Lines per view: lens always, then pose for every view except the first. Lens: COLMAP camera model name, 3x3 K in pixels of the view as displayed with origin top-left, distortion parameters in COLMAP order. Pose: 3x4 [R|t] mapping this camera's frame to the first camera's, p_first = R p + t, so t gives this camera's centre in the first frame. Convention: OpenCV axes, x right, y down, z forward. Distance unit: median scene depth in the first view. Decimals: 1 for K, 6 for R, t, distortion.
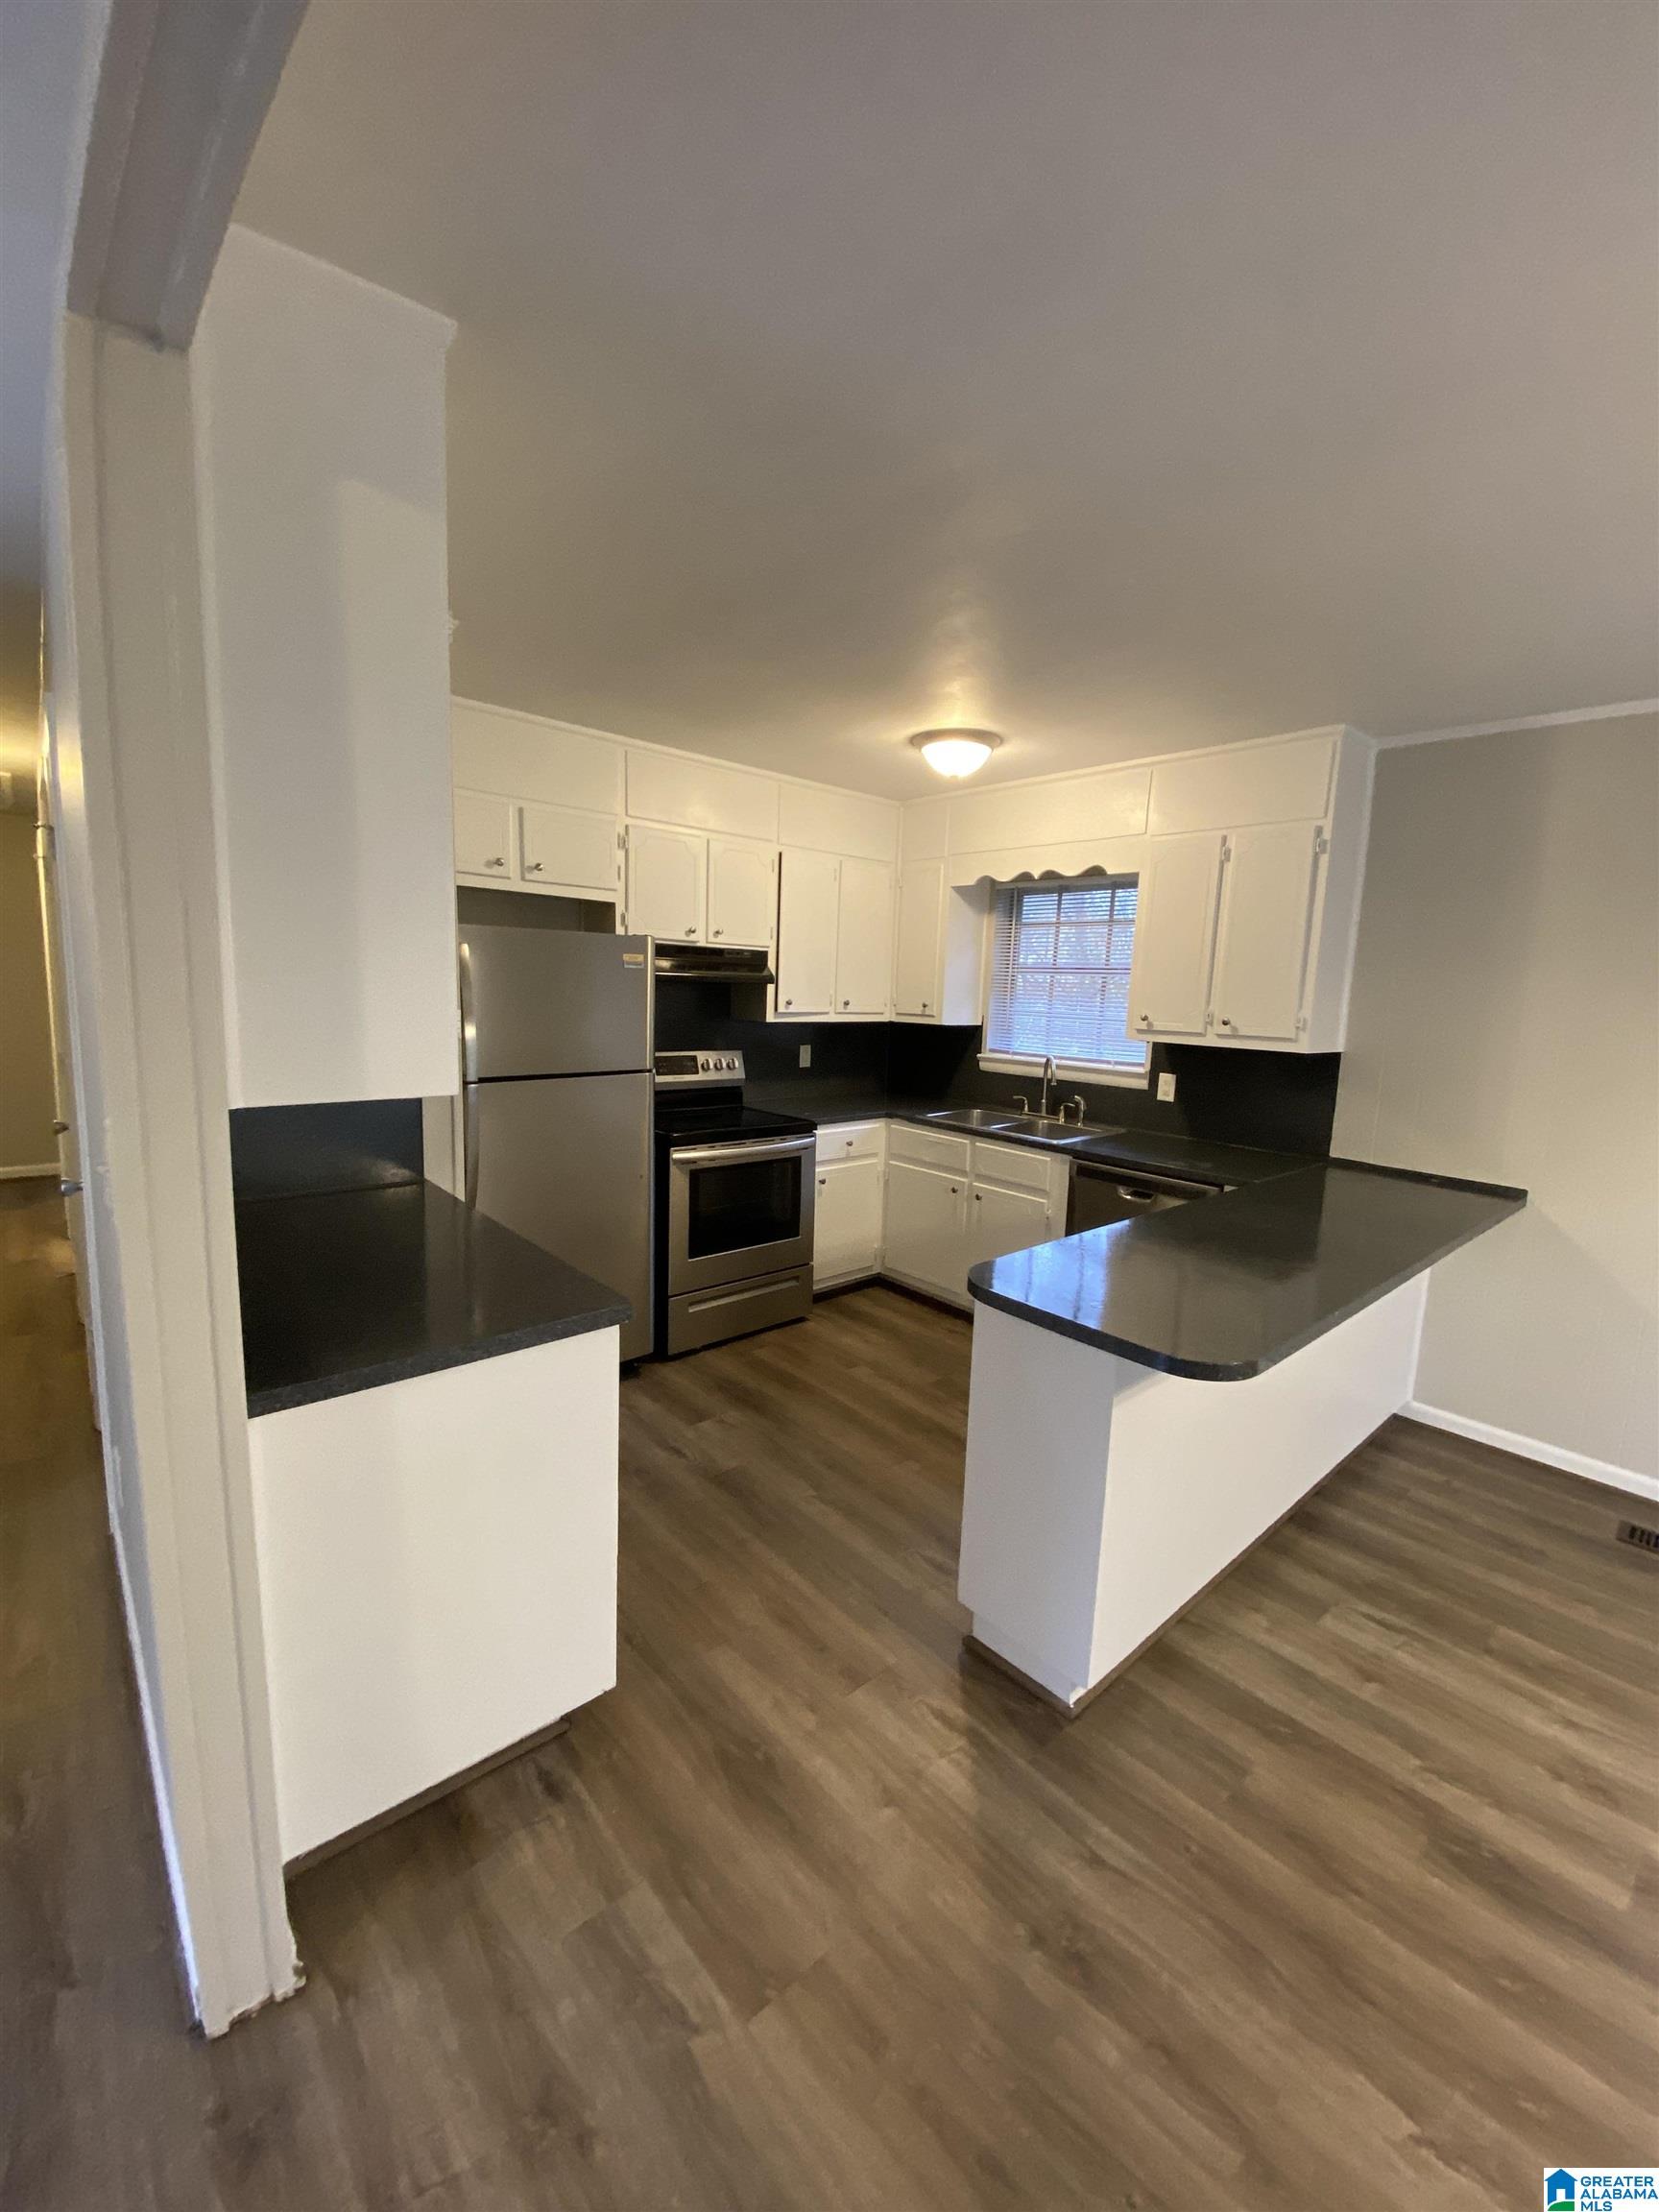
lens RADIAL K [[888.1, 0, 829.5], [0, 888.1, 1106.0], [0, 0, 1]] dist [0.019583, -0.019485]
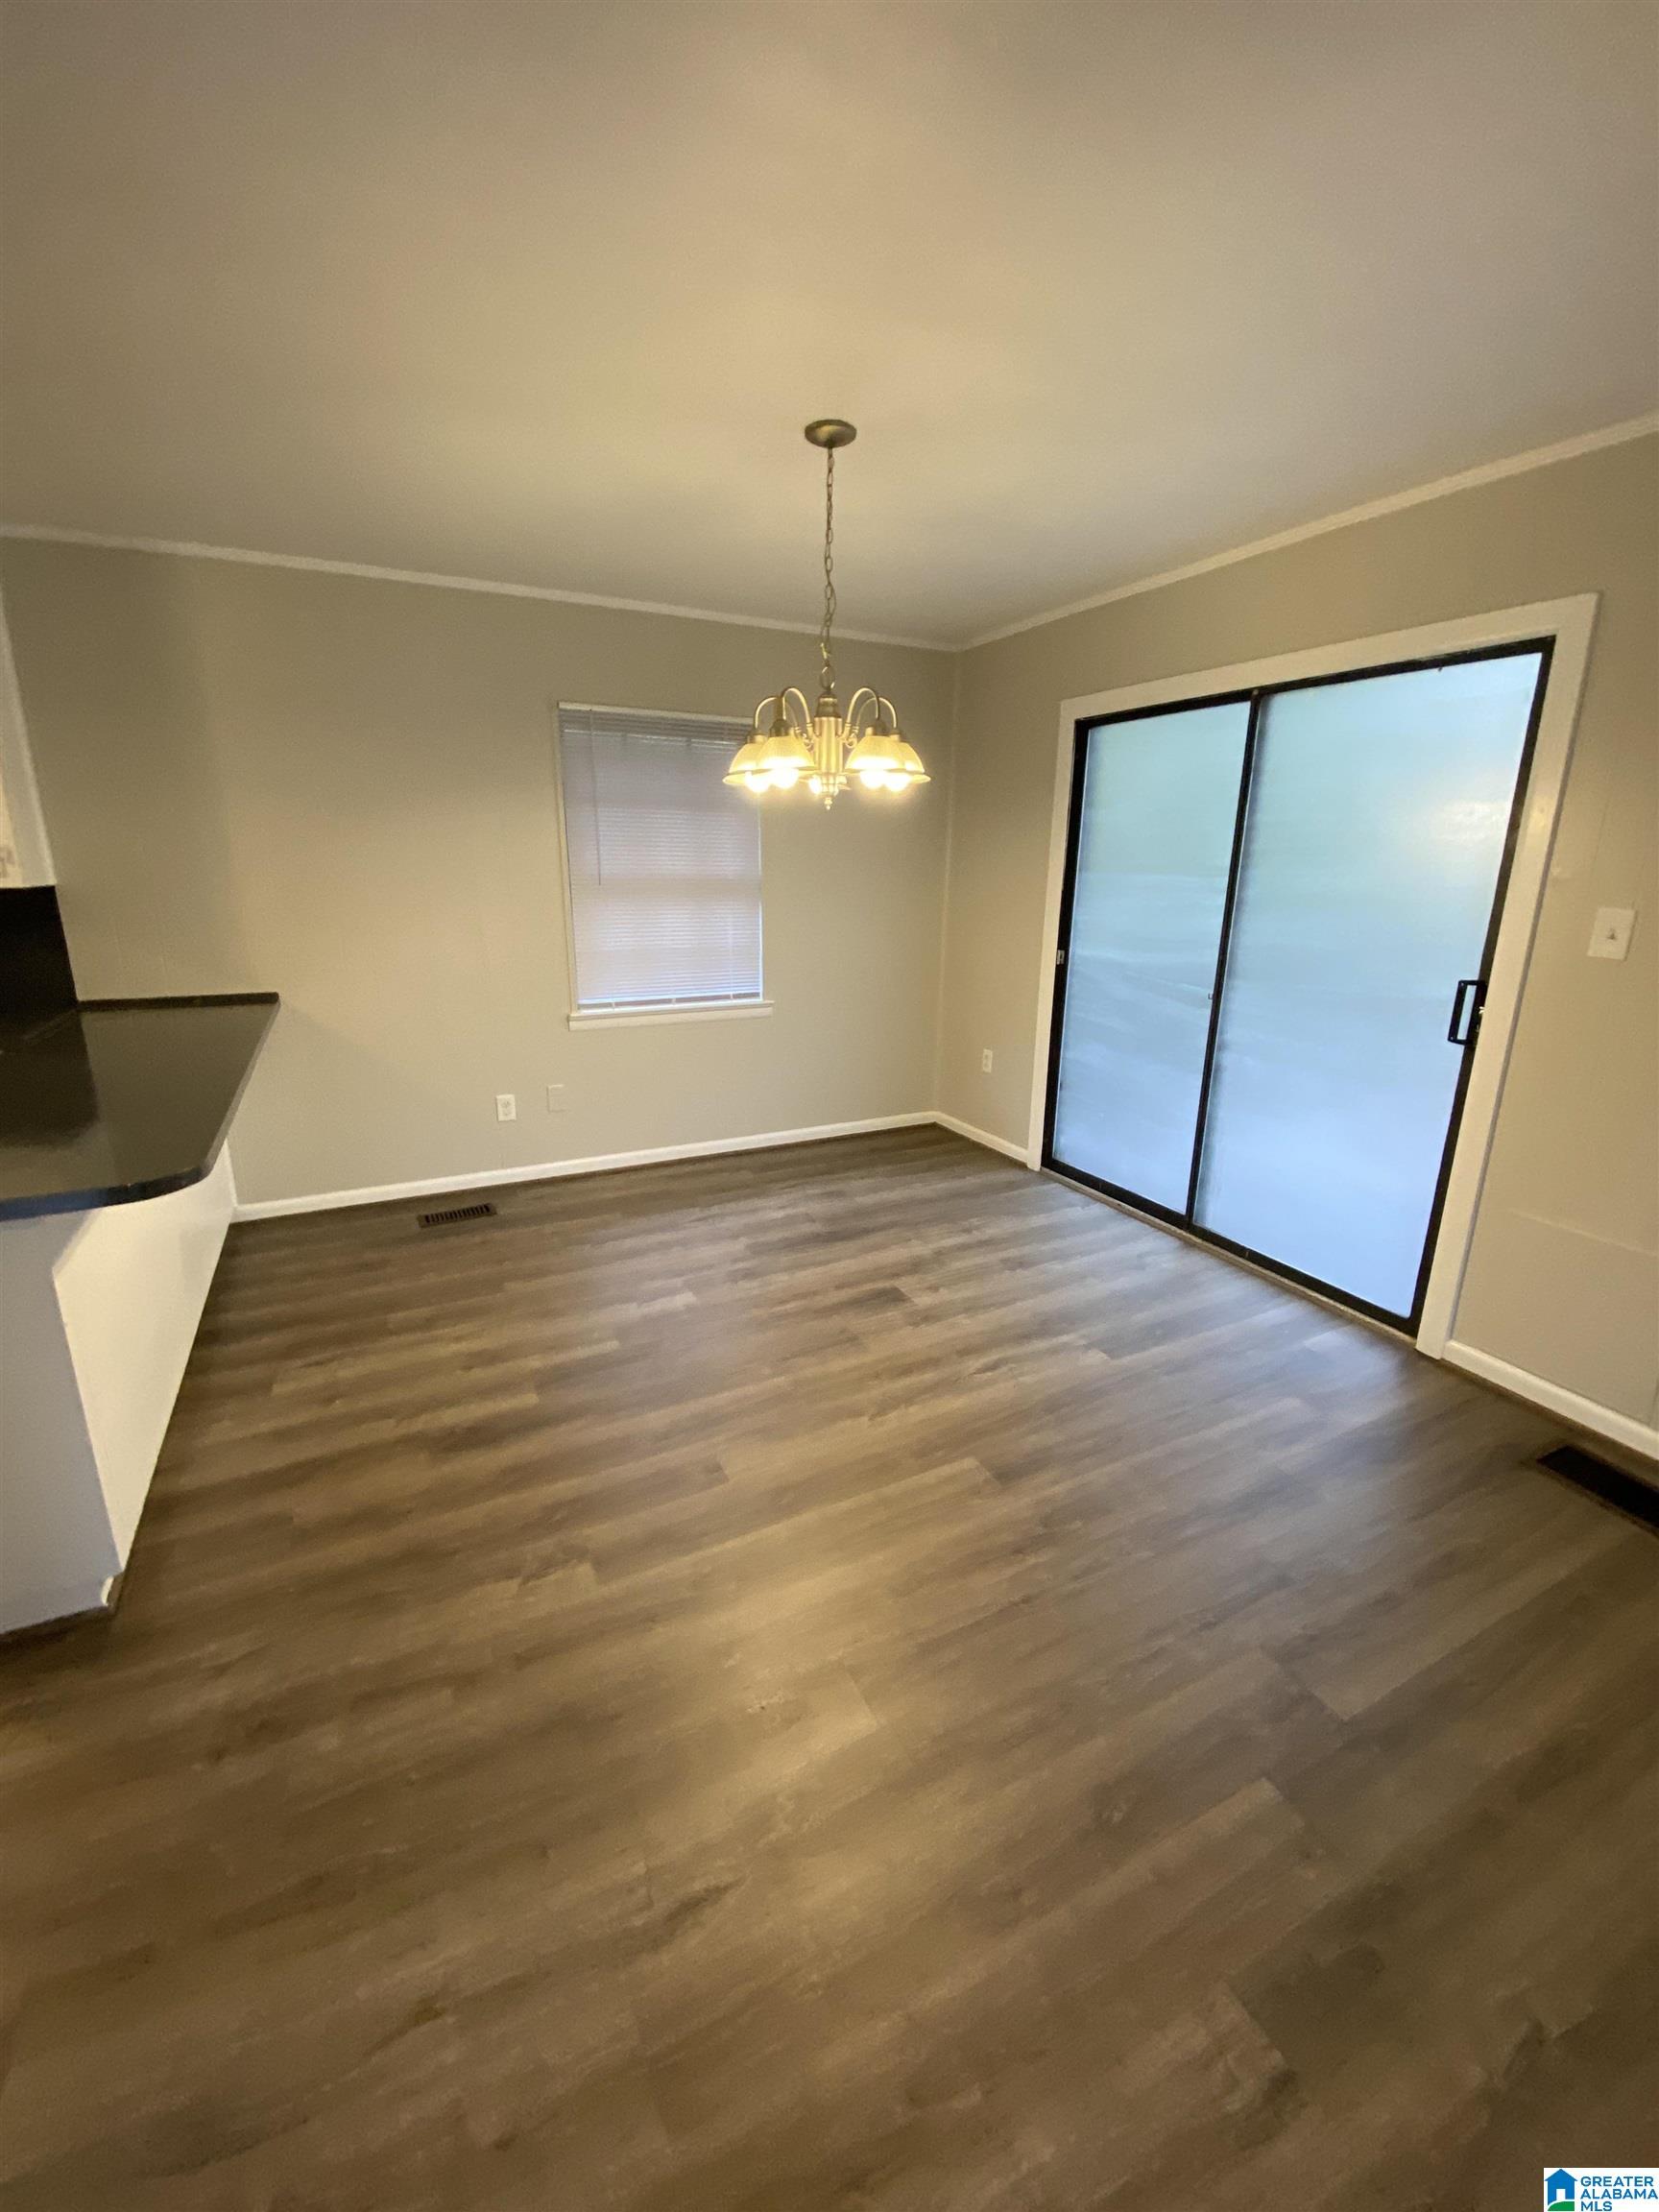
lens RADIAL K [[899.0, 0, 820.5], [0, 899.0, 1103.5], [0, 0, 1]] dist [0.023005, -0.019419]
pose [[0.255107, -0.282449, 0.924740, -0.221091], [0.134100, 0.957476, 0.255453, 0.035597], [-0.957569, 0.058840, 0.282135, 0.004689]]
